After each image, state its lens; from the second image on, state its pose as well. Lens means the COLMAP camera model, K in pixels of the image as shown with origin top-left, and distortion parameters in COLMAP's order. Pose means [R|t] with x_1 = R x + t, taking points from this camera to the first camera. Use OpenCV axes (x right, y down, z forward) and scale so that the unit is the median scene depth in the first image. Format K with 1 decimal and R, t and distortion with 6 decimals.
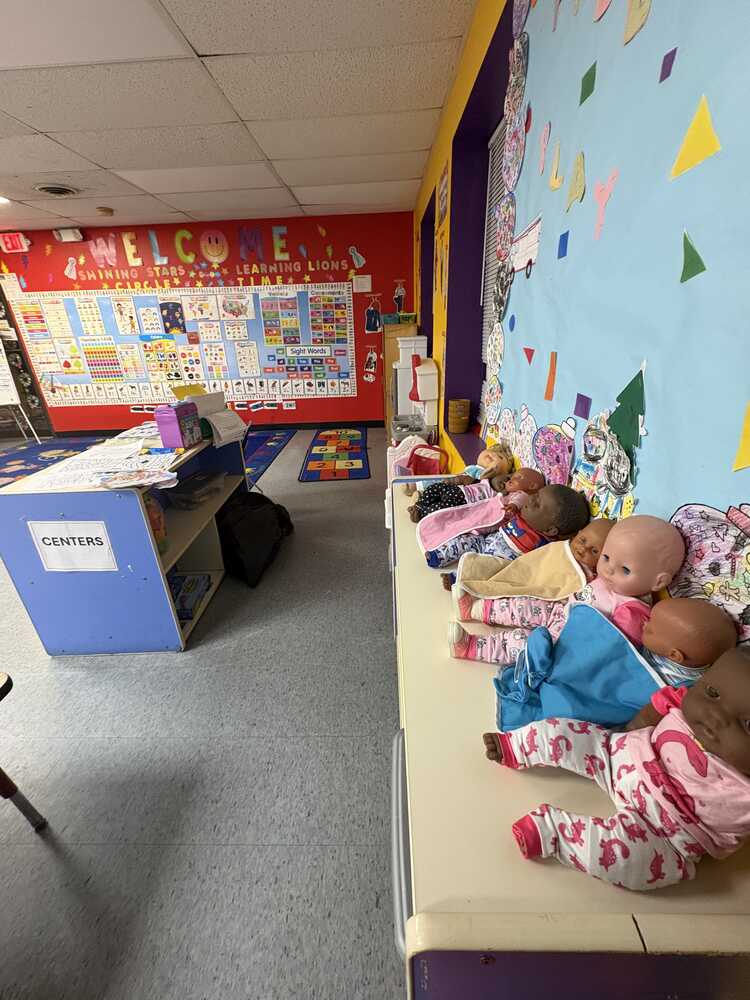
lens RADIAL K [[396.3, 0, 374.2], [0, 396.3, 498.3], [0, 0, 1]] dist [0.002870, -0.000027]
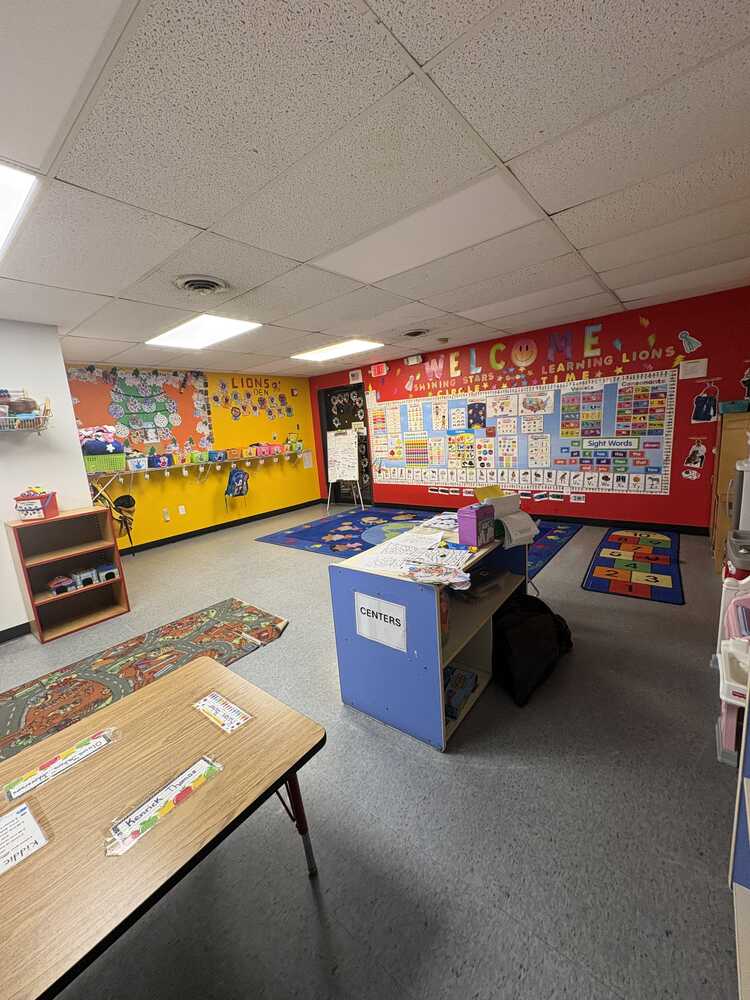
lens RADIAL K [[396.3, 0, 375.3], [0, 396.3, 498.2], [0, 0, 1]] dist [0.002870, -0.000027]
pose [[0.788236, 0.087684, -0.609095, -0.024661], [-0.203022, 0.971432, -0.122889, -0.027548], [0.580919, 0.220525, 0.783519, -0.005550]]
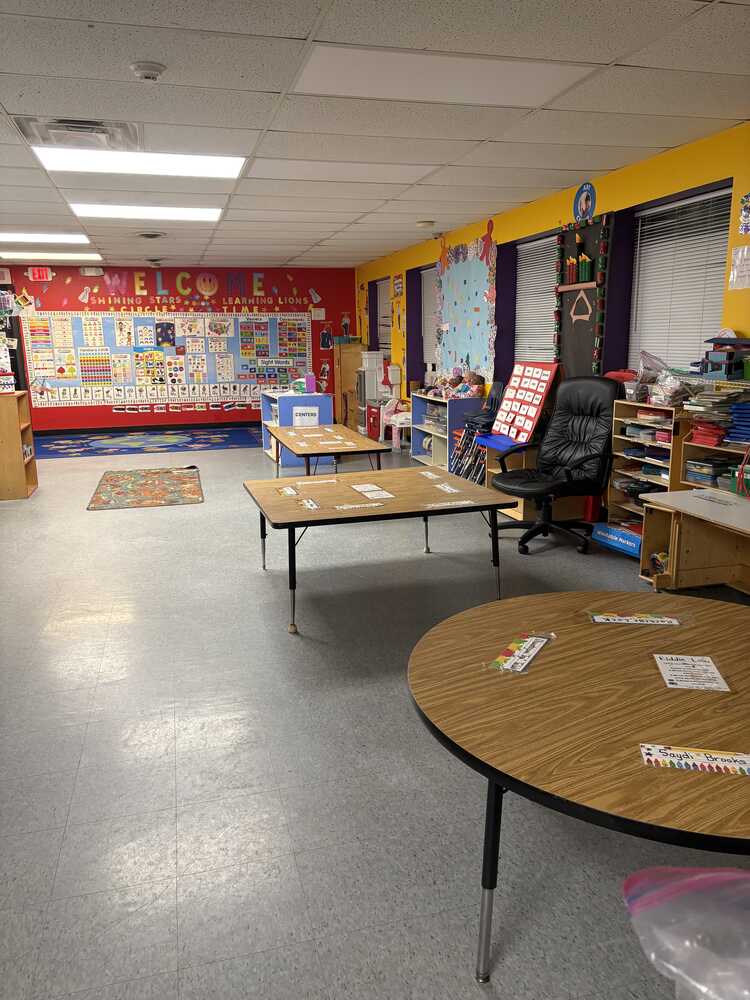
lens RADIAL K [[751.6, 0, 378.3], [0, 751.6, 501.5], [0, 0, 1]] dist [0.034230, -0.019297]
pose [[0.959337, -0.038302, 0.279651, -0.569311], [0.093996, 0.977552, -0.188563, 0.565692], [-0.266151, 0.207181, 0.941403, -1.296192]]
